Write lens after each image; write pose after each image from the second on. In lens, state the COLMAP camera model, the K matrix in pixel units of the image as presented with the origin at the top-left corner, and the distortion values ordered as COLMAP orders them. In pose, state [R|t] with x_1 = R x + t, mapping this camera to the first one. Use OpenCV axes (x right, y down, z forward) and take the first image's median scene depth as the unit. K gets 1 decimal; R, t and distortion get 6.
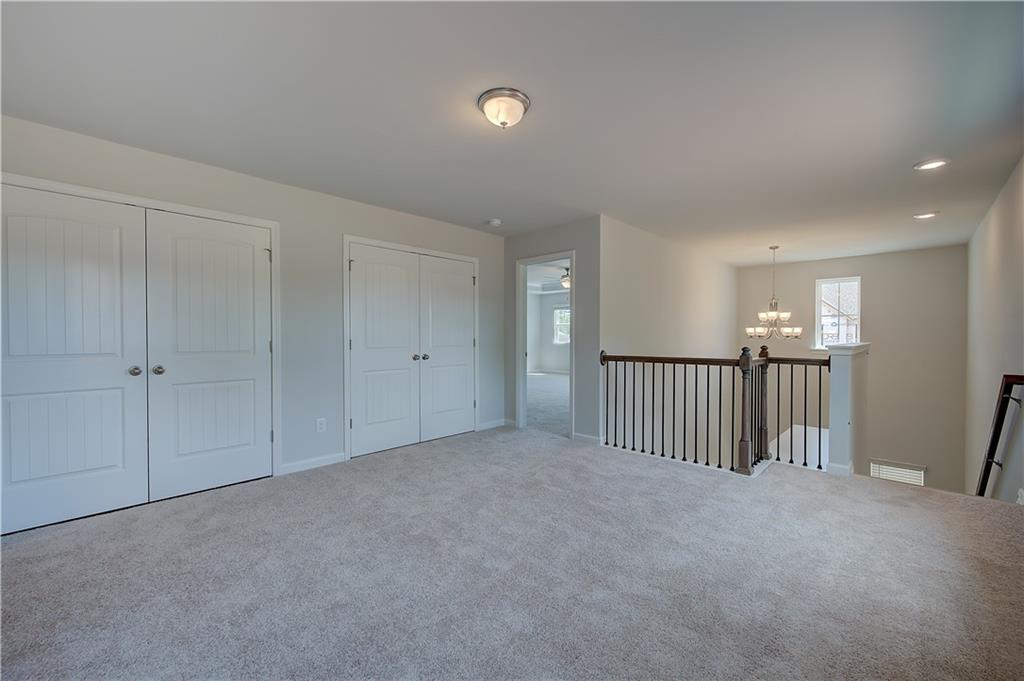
lens RADIAL K [[415.0, 0, 507.5], [0, 415.0, 340.5], [0, 0, 1]] dist [0.009163, 0.000109]
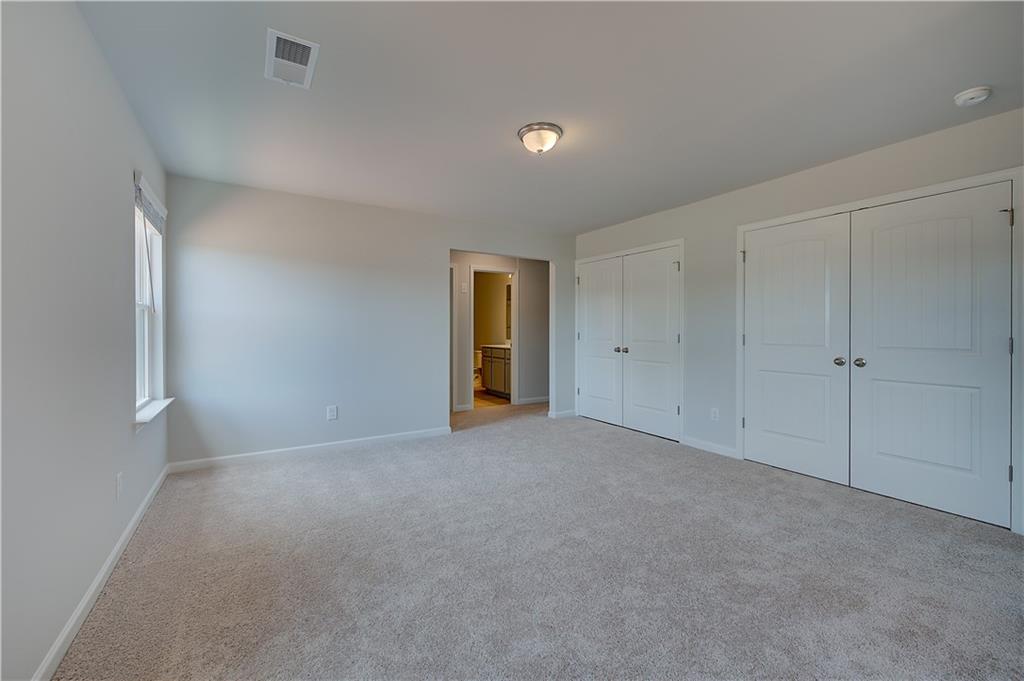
lens RADIAL K [[415.0, 0, 507.9], [0, 415.0, 333.7], [0, 0, 1]] dist [0.009163, 0.000109]
pose [[-0.246772, 0.010927, -0.969012, 0.674530], [-0.010102, 0.999853, 0.013847, -0.011127], [0.969021, 0.013206, -0.246626, 0.707124]]
